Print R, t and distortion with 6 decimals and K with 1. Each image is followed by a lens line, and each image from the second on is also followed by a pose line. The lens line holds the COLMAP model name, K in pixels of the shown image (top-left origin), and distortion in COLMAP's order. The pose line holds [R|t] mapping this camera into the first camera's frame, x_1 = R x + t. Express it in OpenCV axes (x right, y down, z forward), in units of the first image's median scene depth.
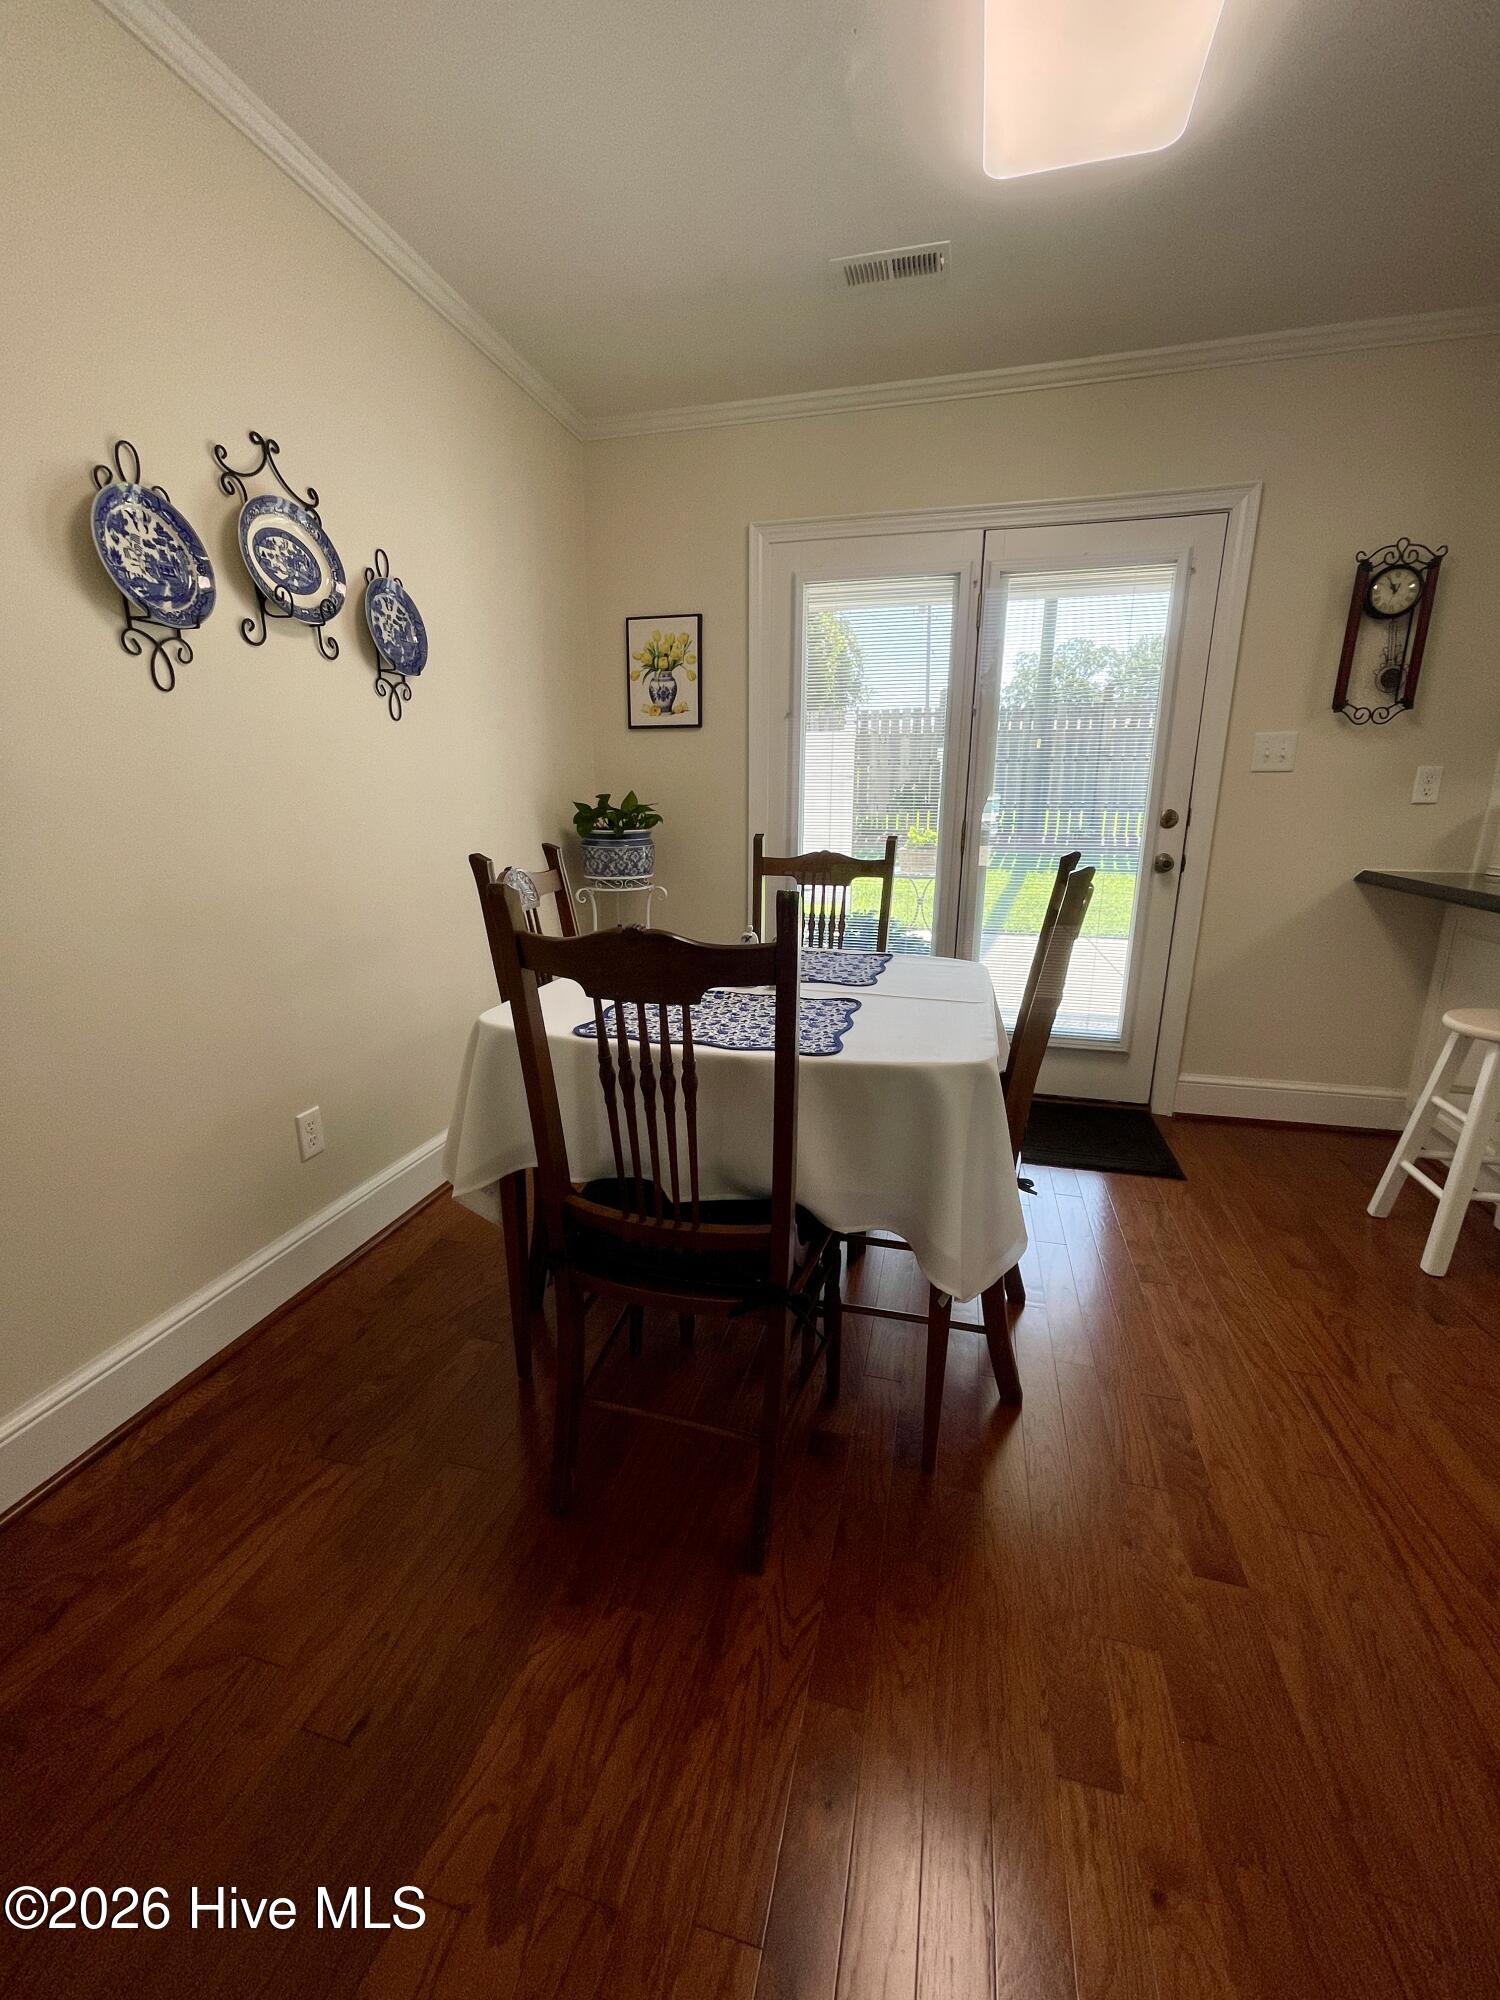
lens RADIAL K [[809.4, 0, 742.0], [0, 809.4, 998.7], [0, 0, 1]] dist [-0.008505, 0.007351]
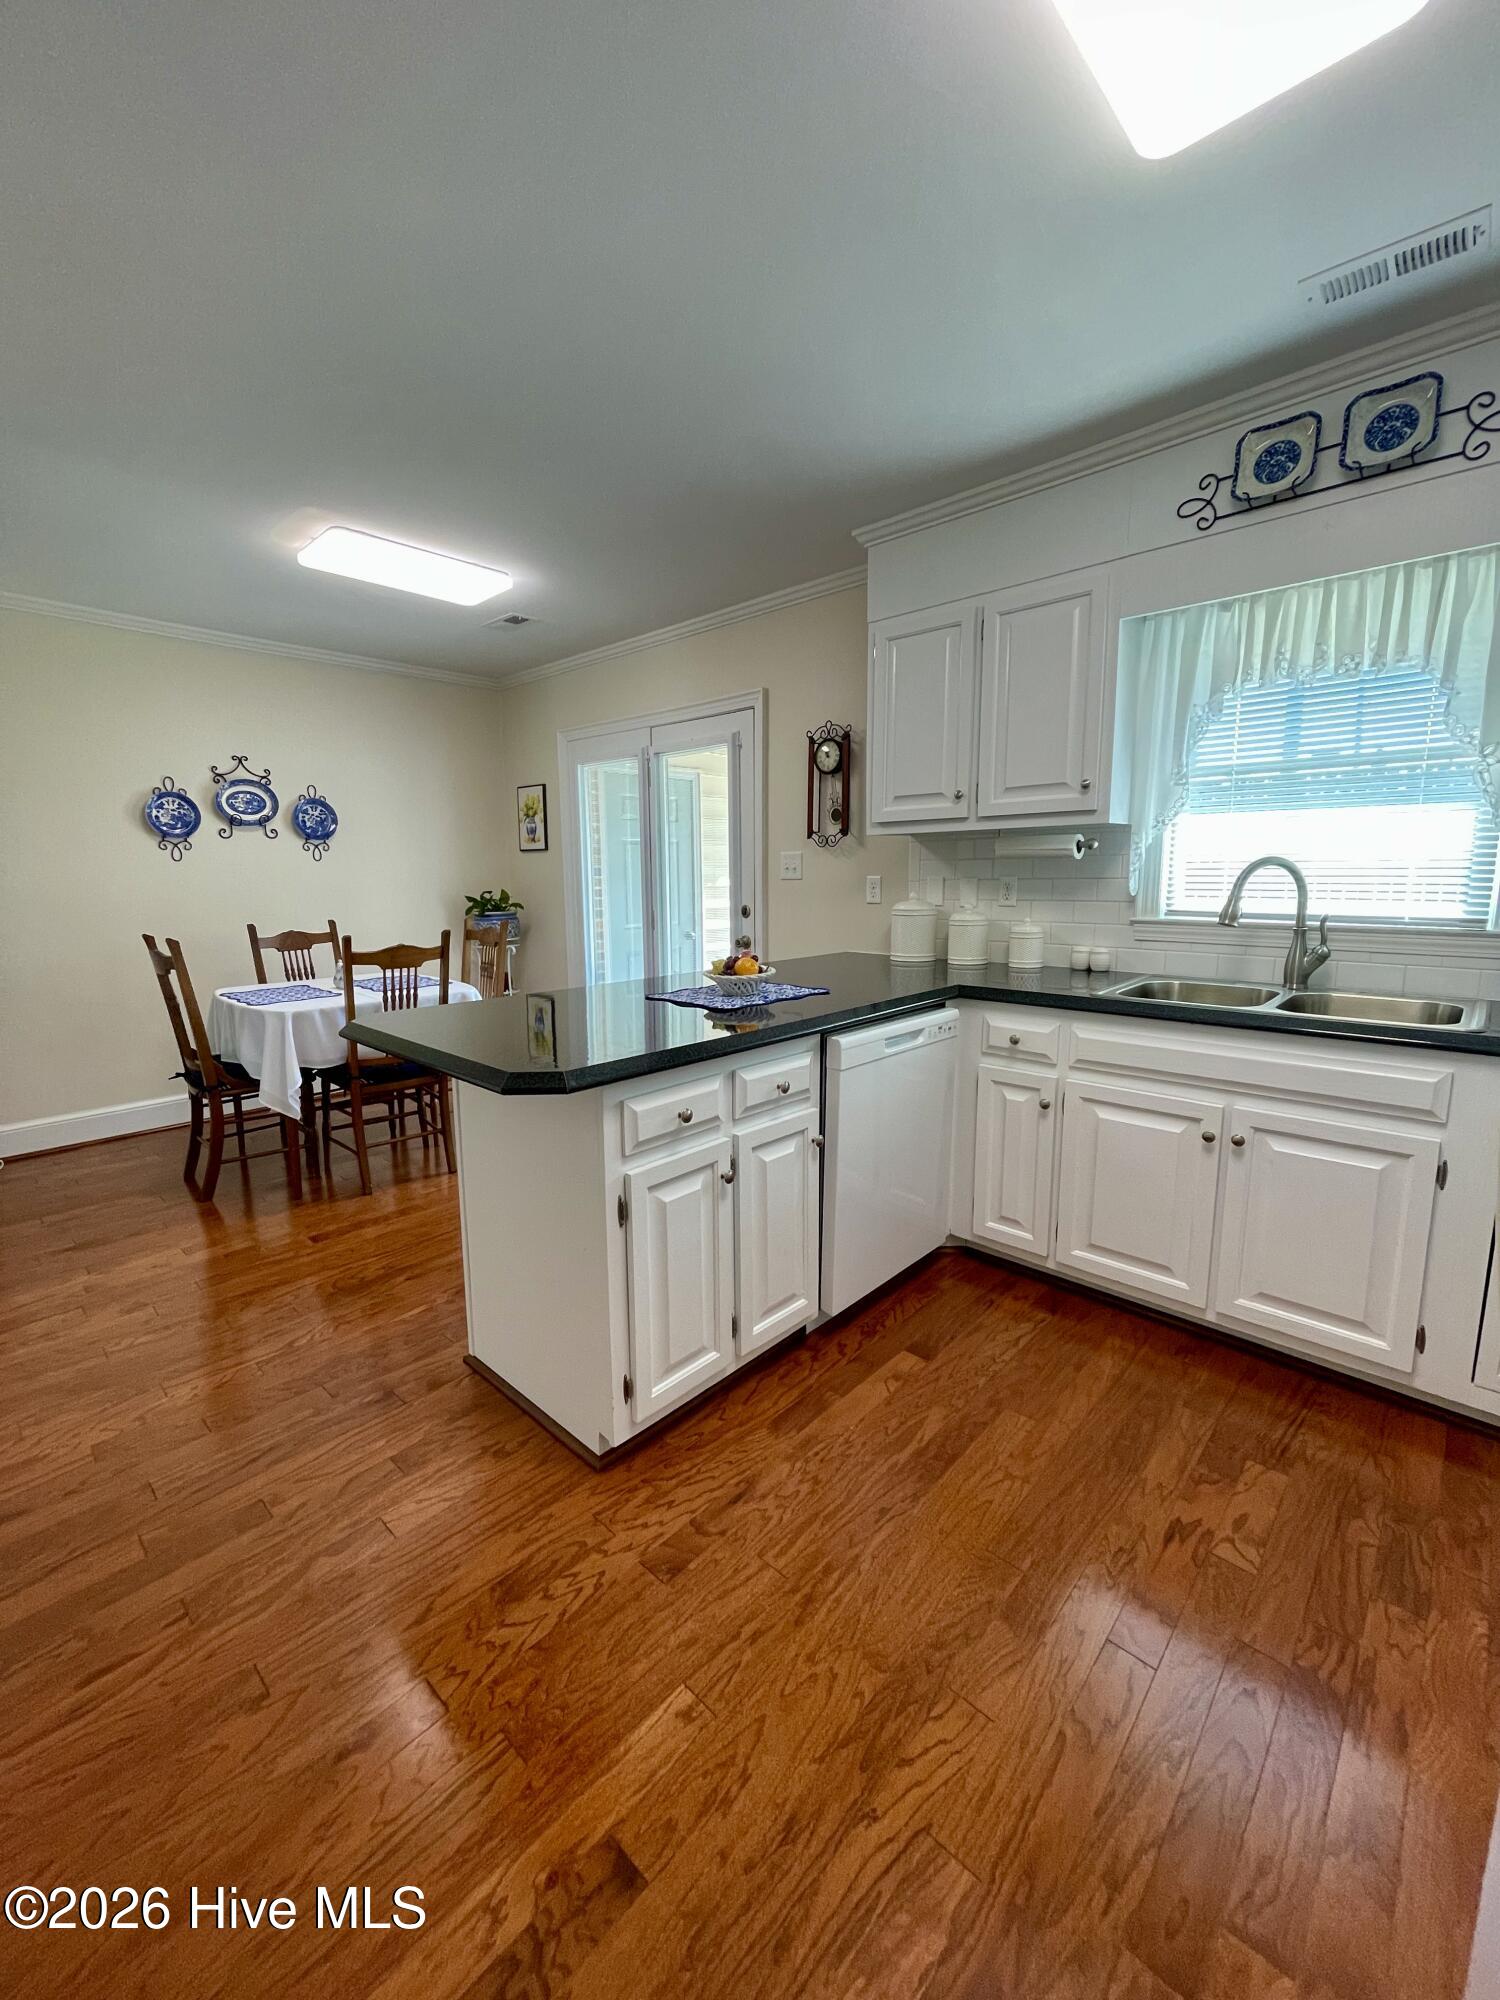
lens RADIAL K [[809.4, 0, 742.0], [0, 809.4, 998.7], [0, 0, 1]] dist [-0.008505, 0.007351]
pose [[0.880287, 0.066654, -0.469736, 1.374364], [-0.107663, 0.992317, -0.060955, 0.019613], [0.462064, 0.104231, 0.880700, -0.272938]]
